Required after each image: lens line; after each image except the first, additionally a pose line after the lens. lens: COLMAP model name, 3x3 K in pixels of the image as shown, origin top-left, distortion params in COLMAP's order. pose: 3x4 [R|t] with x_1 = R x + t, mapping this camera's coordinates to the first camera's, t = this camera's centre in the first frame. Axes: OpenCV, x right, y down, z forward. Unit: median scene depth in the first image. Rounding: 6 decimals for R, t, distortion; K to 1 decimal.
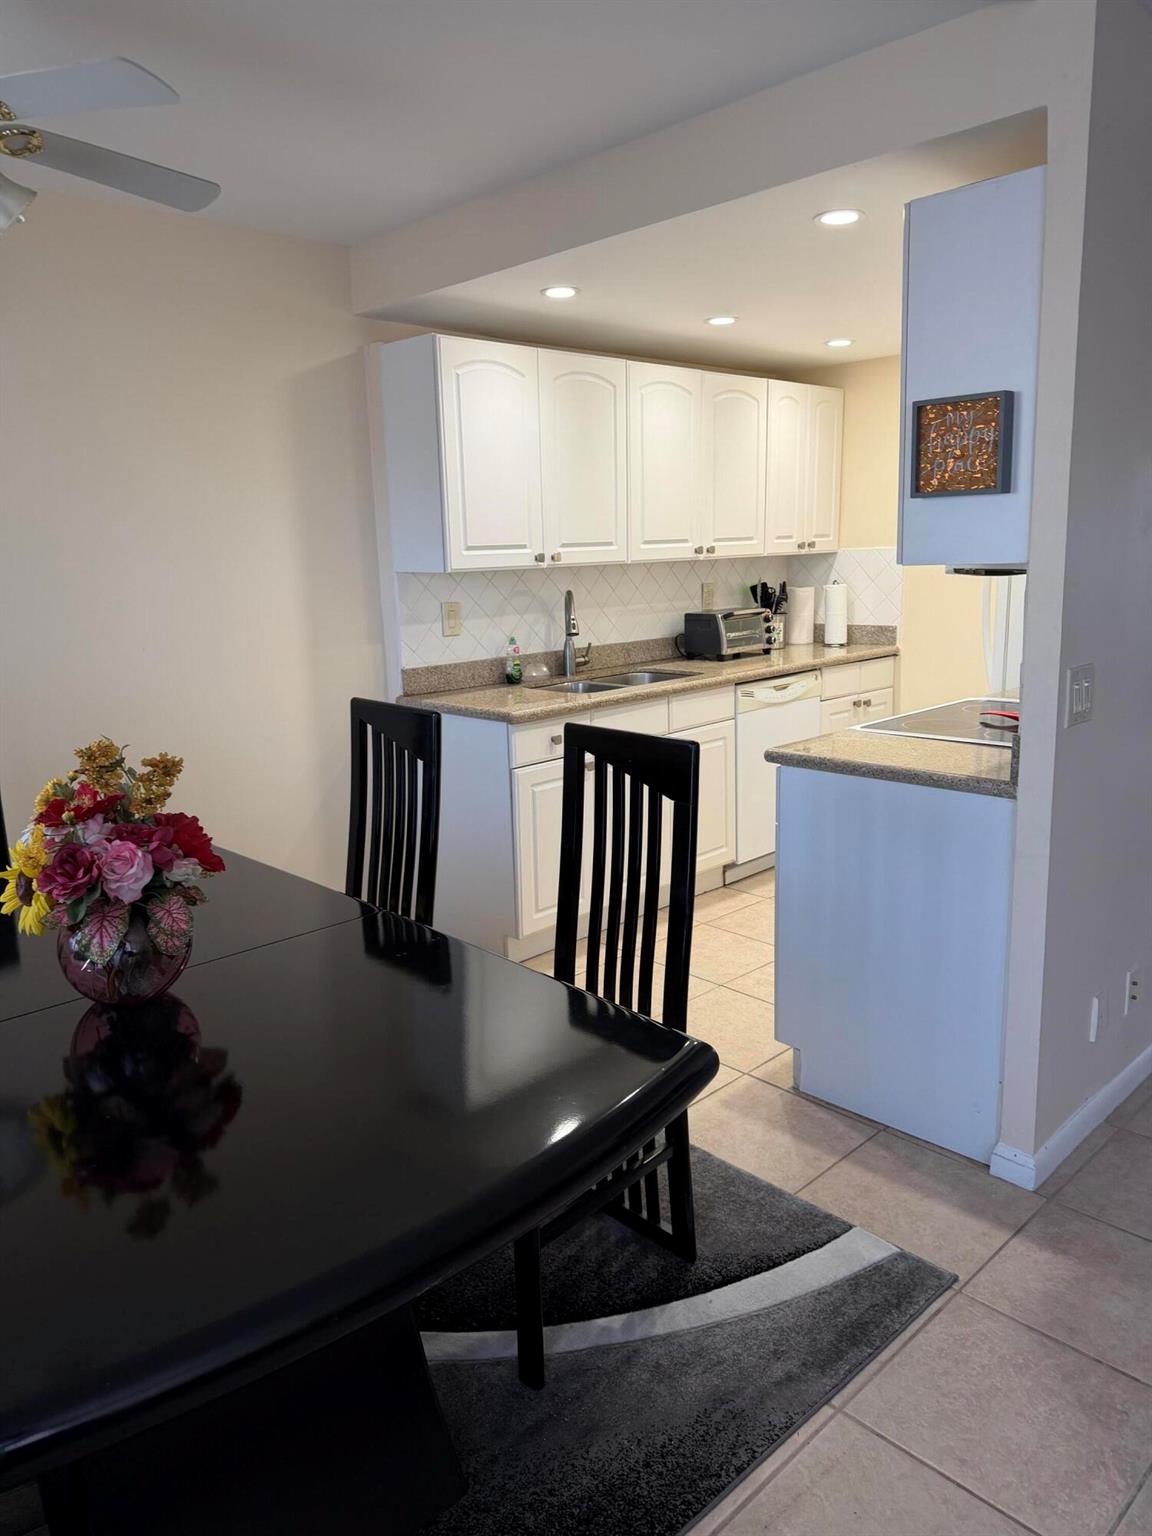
lens RADIAL K [[1087.8, 0, 528.1], [0, 1087.8, 772.2], [0, 0, 1]] dist [0.052743, -0.064989]
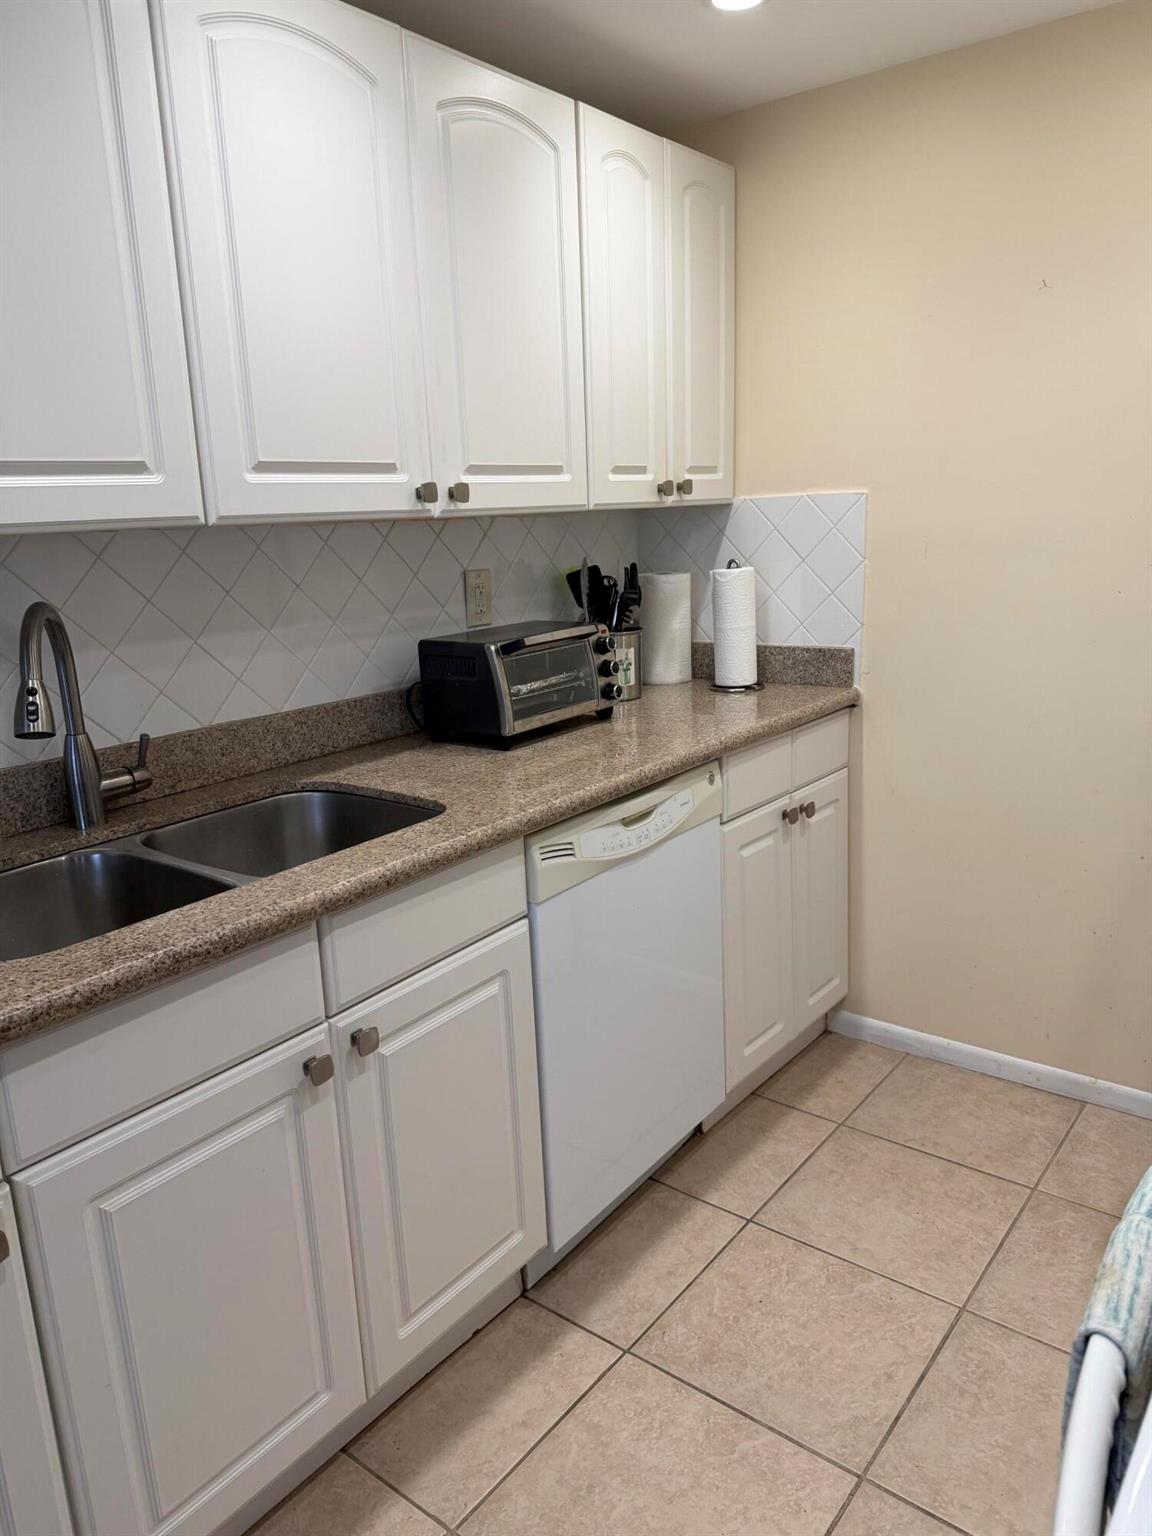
lens RADIAL K [[1087.8, 0, 571.2], [0, 1087.8, 771.1], [0, 0, 1]] dist [0.052743, -0.064989]
pose [[0.984840, -0.046200, 0.167197, 0.124065], [0.041696, 0.998669, 0.030349, -0.099932], [-0.168377, -0.022917, 0.985456, 0.534082]]
